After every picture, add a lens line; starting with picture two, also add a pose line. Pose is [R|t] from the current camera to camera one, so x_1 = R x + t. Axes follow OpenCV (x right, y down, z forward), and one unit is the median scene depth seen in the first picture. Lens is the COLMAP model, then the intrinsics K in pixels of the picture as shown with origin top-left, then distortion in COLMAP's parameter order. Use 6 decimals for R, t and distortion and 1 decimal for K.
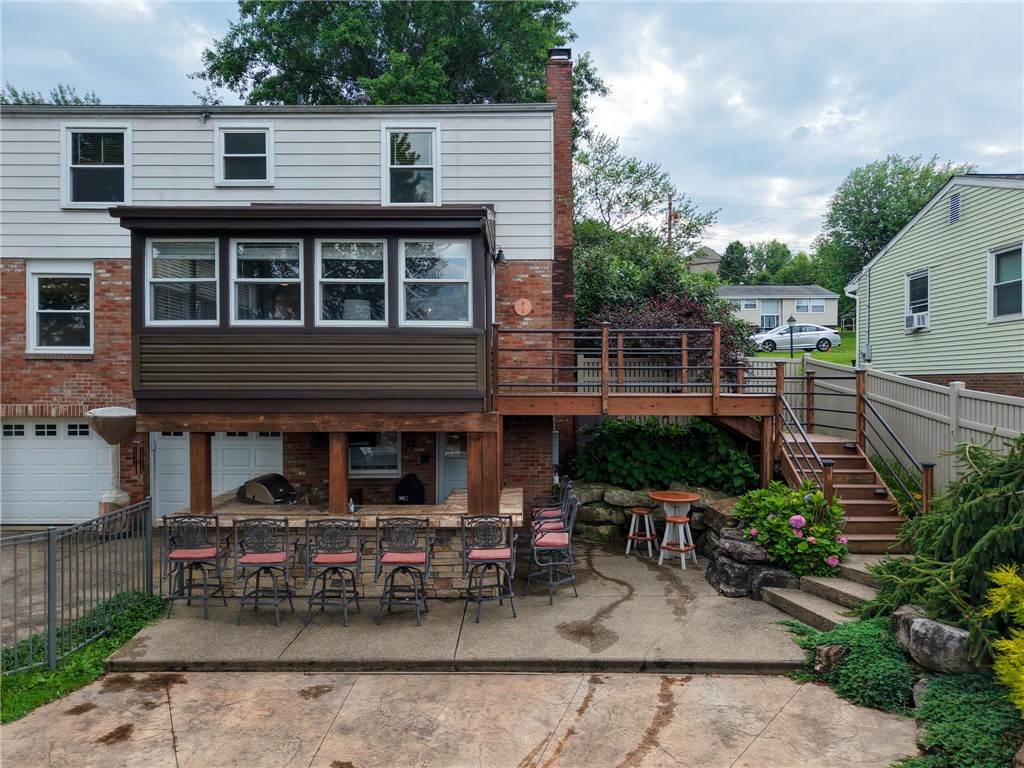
lens RADIAL K [[686.5, 0, 525.9], [0, 686.5, 388.5], [0, 0, 1]] dist [0.049113, -0.060201]
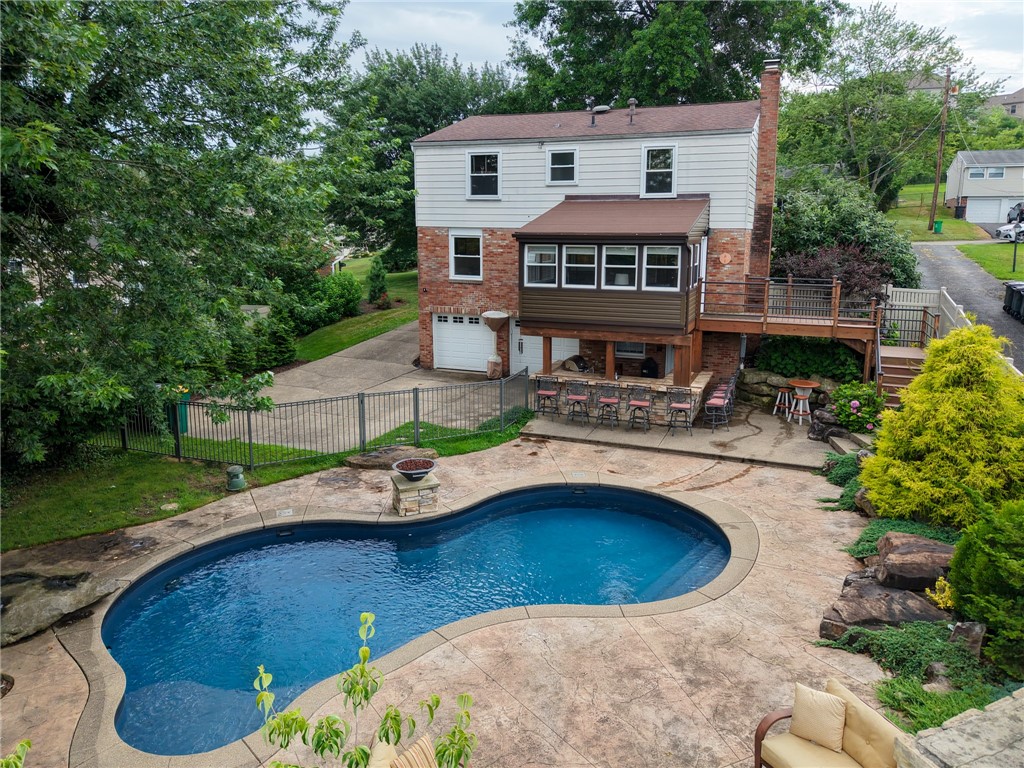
lens RADIAL K [[689.2, 0, 529.5], [0, 689.2, 367.5], [0, 0, 1]] dist [0.057329, -0.069030]
pose [[0.930372, 0.073221, -0.359232, 0.242734], [-0.007147, 0.983289, 0.181909, -0.228403], [0.366548, -0.166676, 0.915348, -0.970766]]
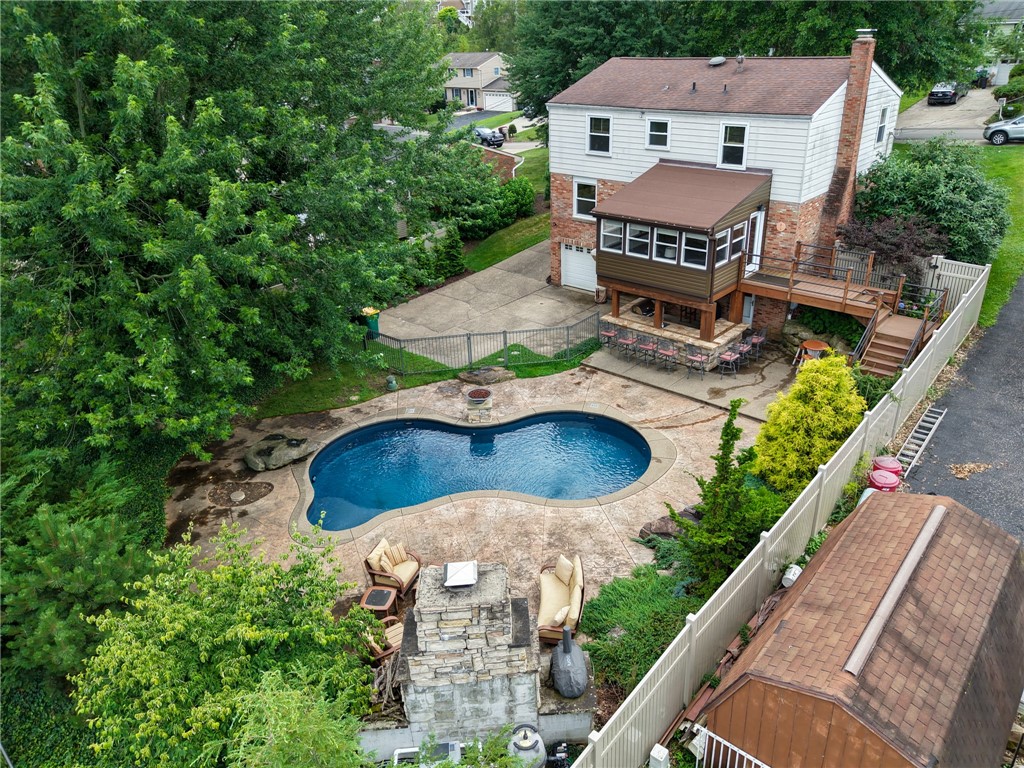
lens RADIAL K [[686.5, 0, 525.9], [0, 686.5, 388.5], [0, 0, 1]] dist [0.049113, -0.060201]
pose [[0.746210, 0.276527, -0.605561, 1.057047], [0.024039, 0.897859, 0.439626, -0.811762], [0.665276, -0.342610, 0.663344, -1.226186]]
